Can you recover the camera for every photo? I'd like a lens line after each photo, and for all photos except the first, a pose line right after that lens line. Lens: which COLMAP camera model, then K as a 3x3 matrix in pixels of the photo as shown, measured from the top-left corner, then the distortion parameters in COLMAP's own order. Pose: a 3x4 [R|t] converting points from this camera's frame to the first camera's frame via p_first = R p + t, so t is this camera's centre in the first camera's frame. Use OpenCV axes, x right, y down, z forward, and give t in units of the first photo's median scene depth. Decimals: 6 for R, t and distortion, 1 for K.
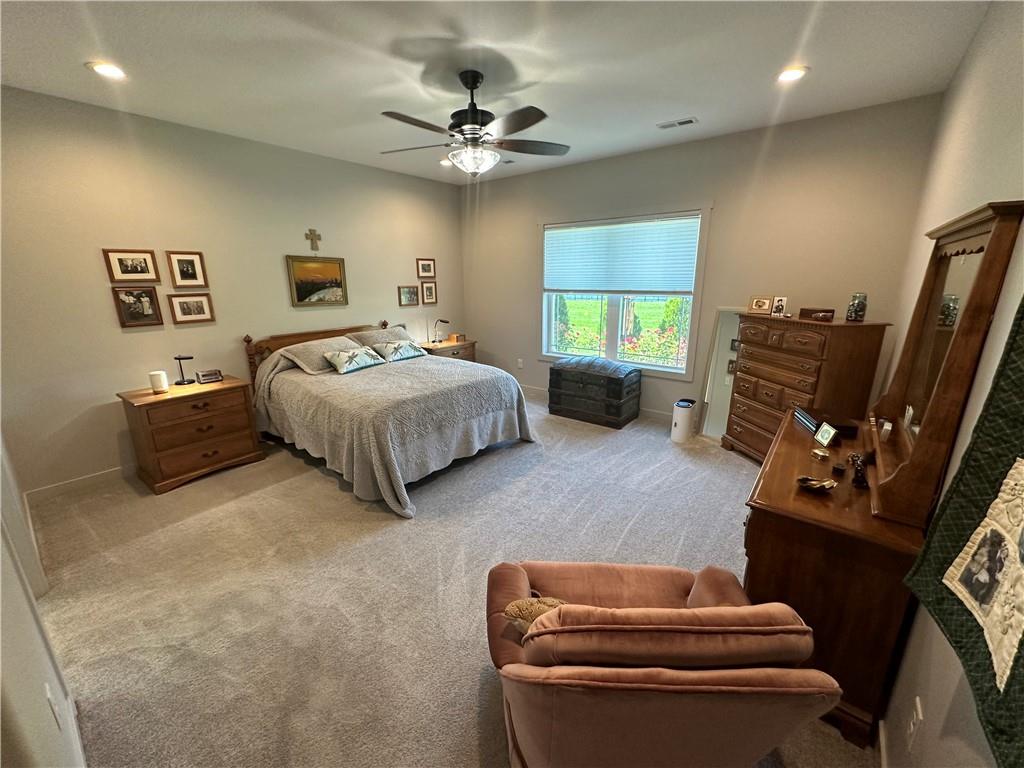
lens RADIAL K [[409.3, 0, 512.0], [0, 409.3, 384.0], [0, 0, 1]] dist [-0.002134, 0.000174]
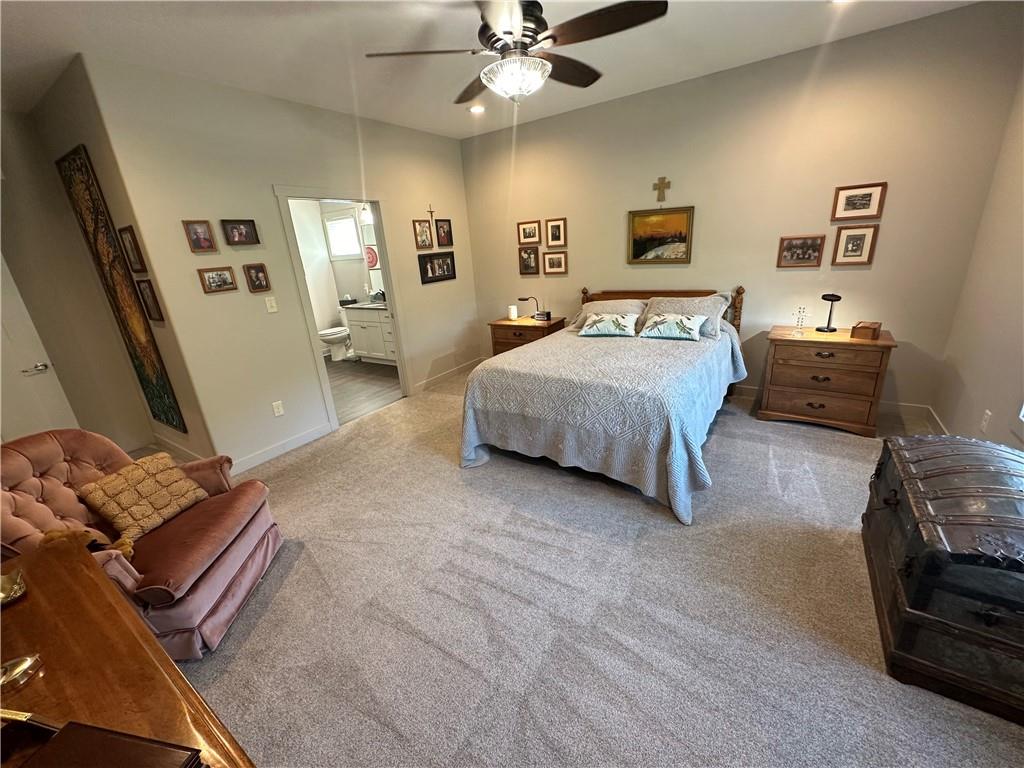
lens RADIAL K [[409.3, 0, 512.0], [0, 409.3, 384.0], [0, 0, 1]] dist [-0.002134, 0.000174]
pose [[0.085411, 0.323441, -0.942386, 0.538003], [-0.187023, 0.934234, 0.303693, -0.181228], [0.978635, 0.150309, 0.140285, 0.683359]]
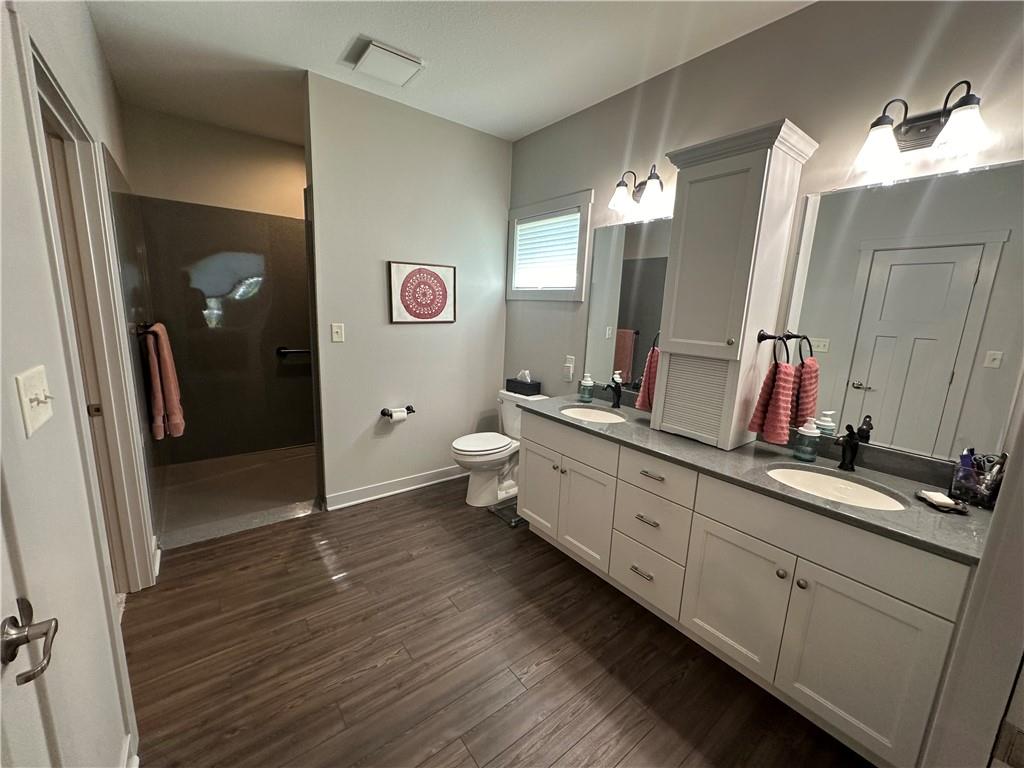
lens RADIAL K [[409.3, 0, 512.0], [0, 409.3, 384.0], [0, 0, 1]] dist [-0.002134, 0.000174]
pose [[-0.239065, 0.178659, -0.954426, -0.500587], [-0.291243, 0.924478, 0.246004, -0.045061], [0.926296, 0.336781, -0.168978, 0.299958]]
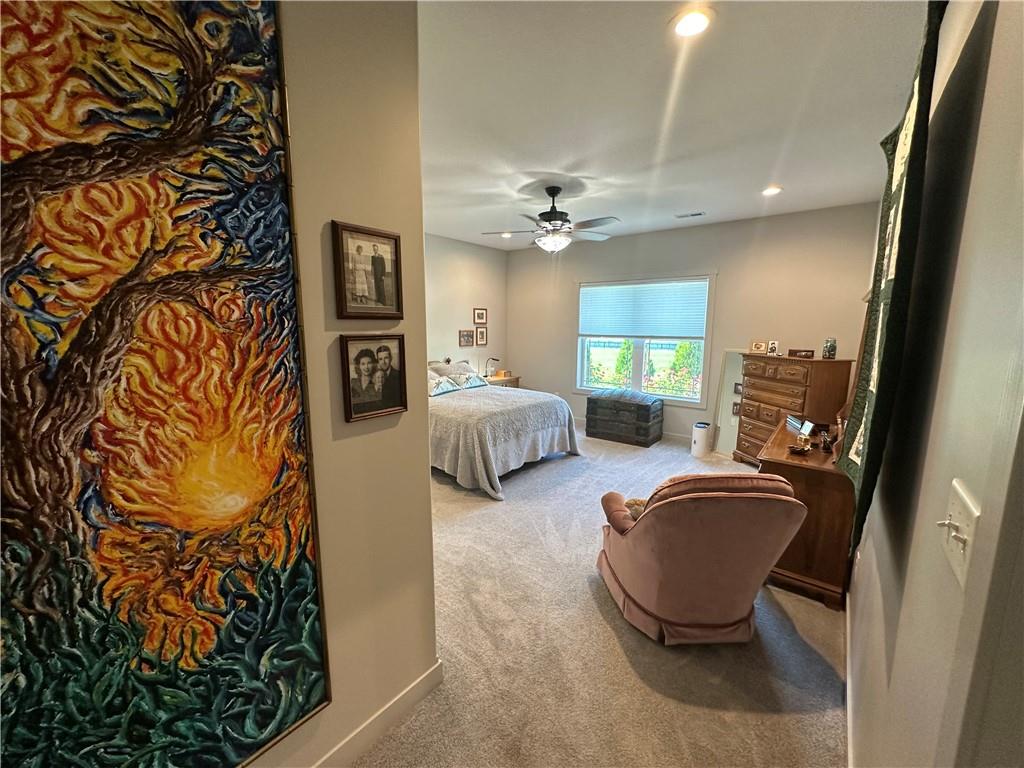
lens RADIAL K [[409.3, 0, 512.0], [0, 409.3, 384.0], [0, 0, 1]] dist [-0.002134, 0.000174]
pose [[0.999905, 0.013661, -0.001818, -0.158331], [-0.013779, 0.993426, -0.113641, 0.075412], [0.000253, 0.113655, 0.993520, -0.256406]]
